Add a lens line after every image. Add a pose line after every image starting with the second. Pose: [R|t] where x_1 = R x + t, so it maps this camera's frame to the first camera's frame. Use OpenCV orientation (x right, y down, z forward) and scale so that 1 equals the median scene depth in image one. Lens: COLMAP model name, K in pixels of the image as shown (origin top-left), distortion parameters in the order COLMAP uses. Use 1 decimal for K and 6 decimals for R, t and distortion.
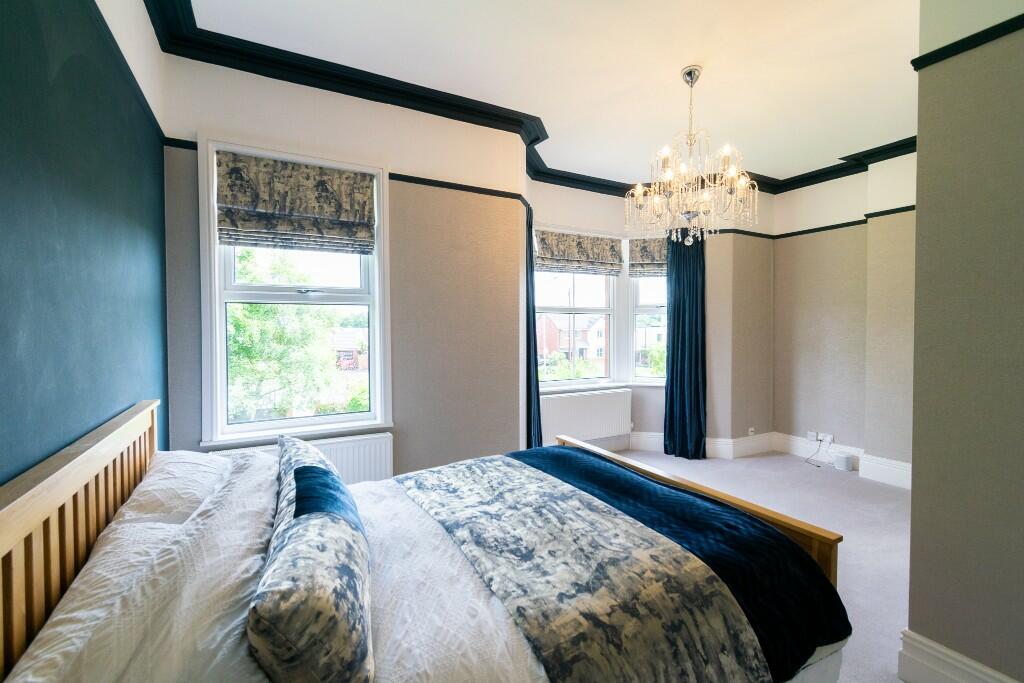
lens RADIAL K [[450.9, 0, 513.6], [0, 450.9, 341.9], [0, 0, 1]] dist [0.004409, -0.001589]
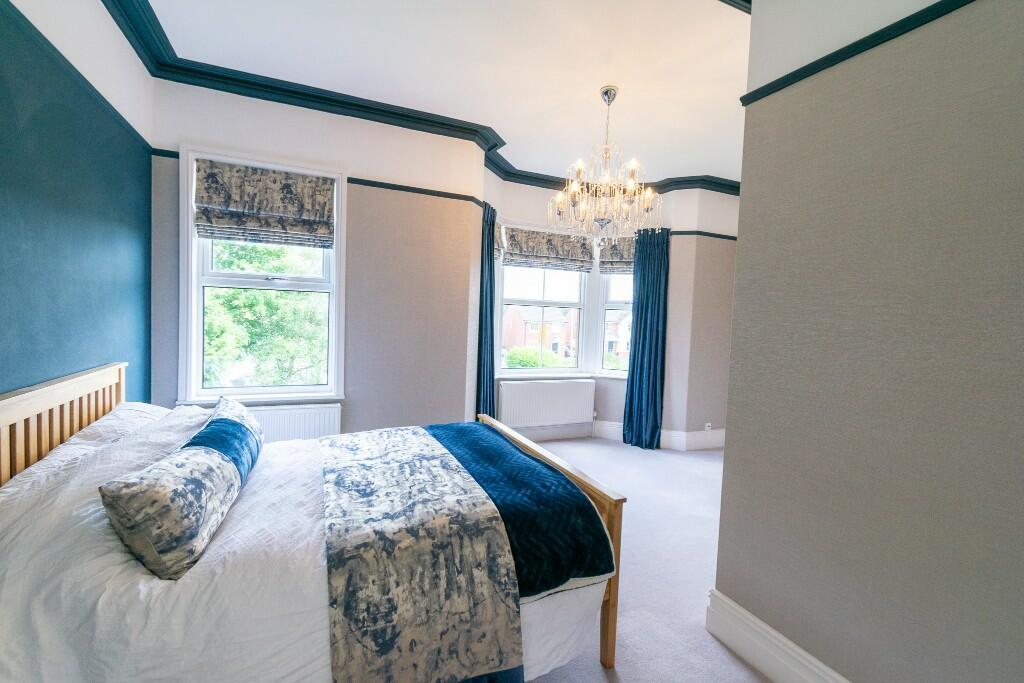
lens RADIAL K [[450.9, 0, 511.7], [0, 450.9, 341.1], [0, 0, 1]] dist [0.004409, -0.001589]
pose [[0.996039, 0.044194, -0.077152, 0.278078], [-0.042518, 0.998826, 0.023230, -0.005328], [0.078088, -0.019857, 0.996749, -0.130253]]
